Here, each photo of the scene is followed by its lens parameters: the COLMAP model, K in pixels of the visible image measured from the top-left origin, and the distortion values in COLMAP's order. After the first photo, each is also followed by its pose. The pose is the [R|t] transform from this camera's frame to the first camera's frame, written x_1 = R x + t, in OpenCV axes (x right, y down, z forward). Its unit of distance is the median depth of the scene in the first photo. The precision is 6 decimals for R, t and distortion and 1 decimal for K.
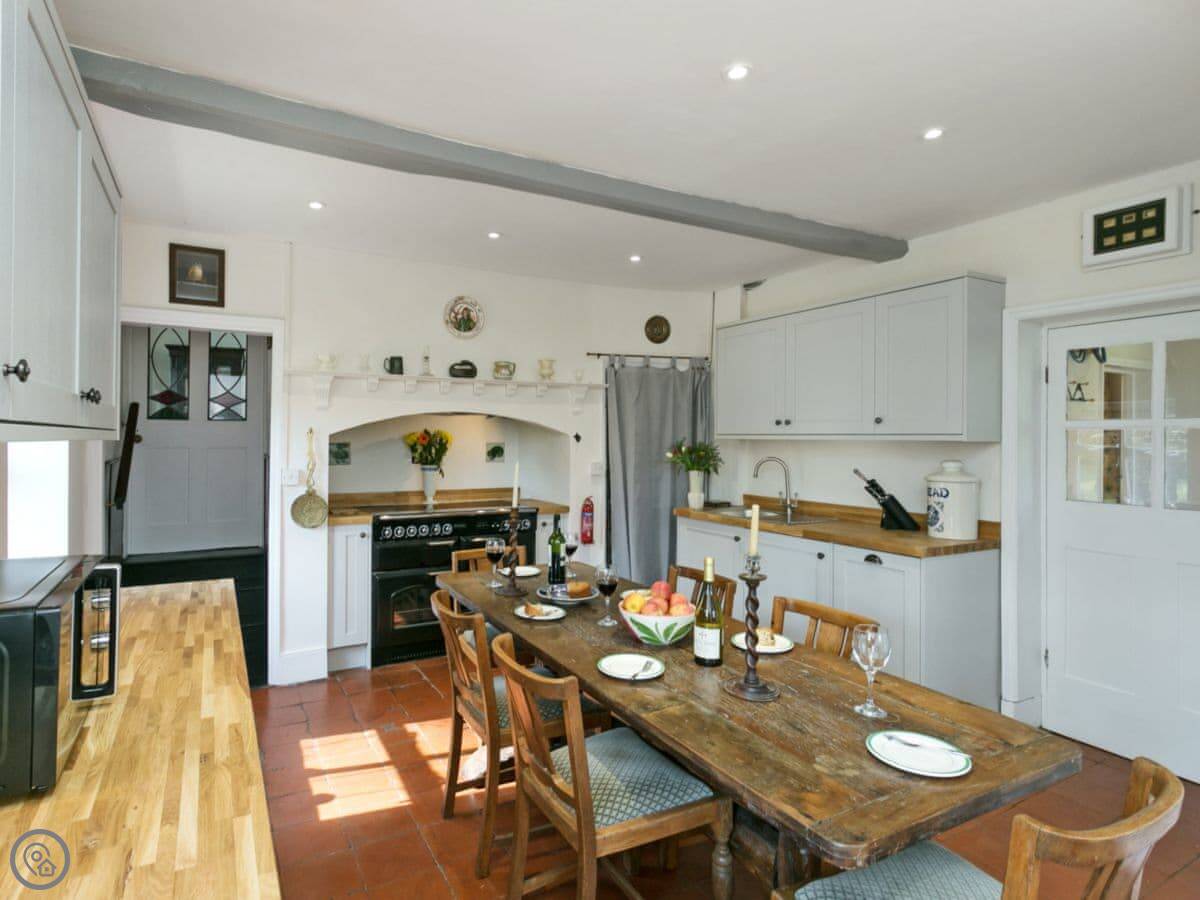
lens RADIAL K [[671.7, 0, 600.7], [0, 671.7, 442.2], [0, 0, 1]] dist [-0.033990, 0.000396]
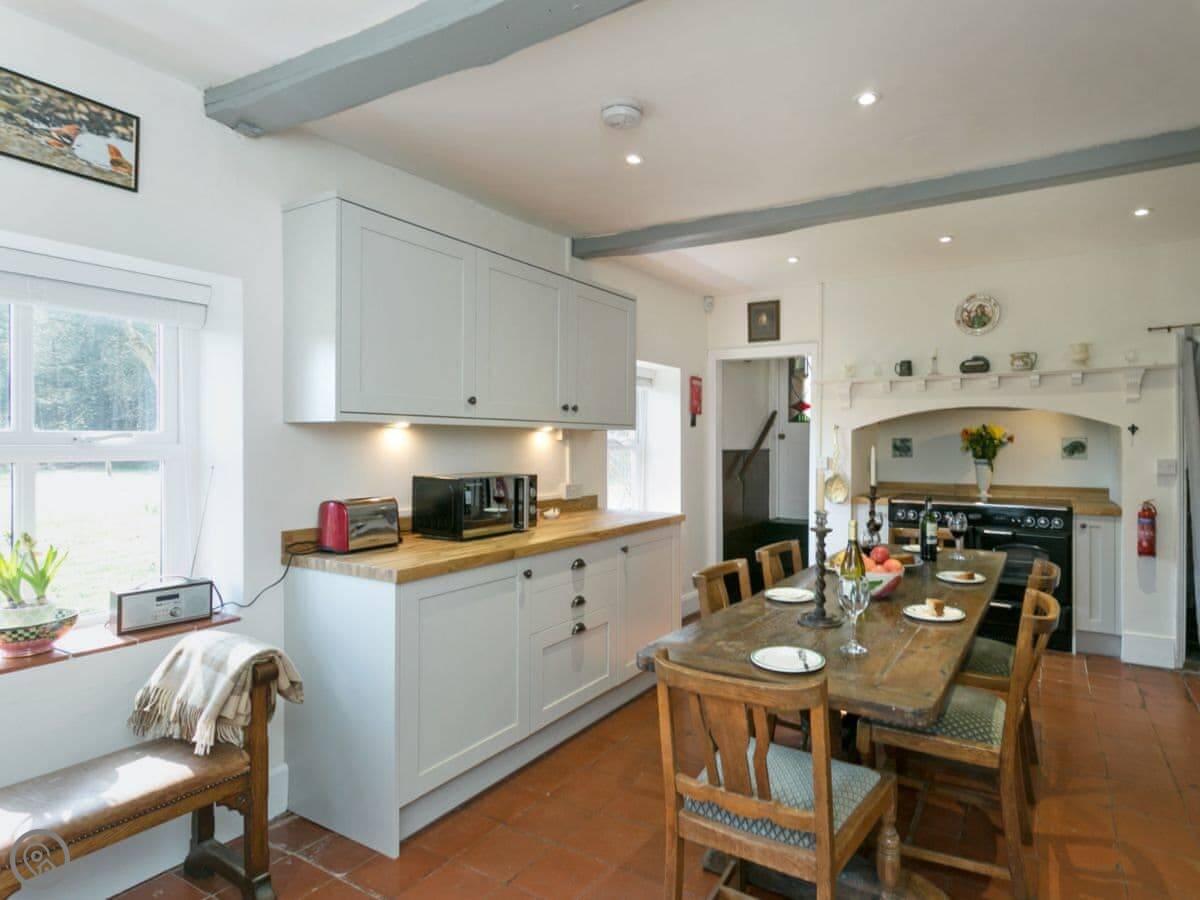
lens RADIAL K [[671.7, 0, 608.9], [0, 671.7, 445.8], [0, 0, 1]] dist [-0.033990, 0.000396]
pose [[0.451943, 0.001351, -0.892046, 0.448454], [-0.004517, 0.999990, -0.000774, 0.019000], [0.892036, 0.004379, 0.451944, 0.034061]]
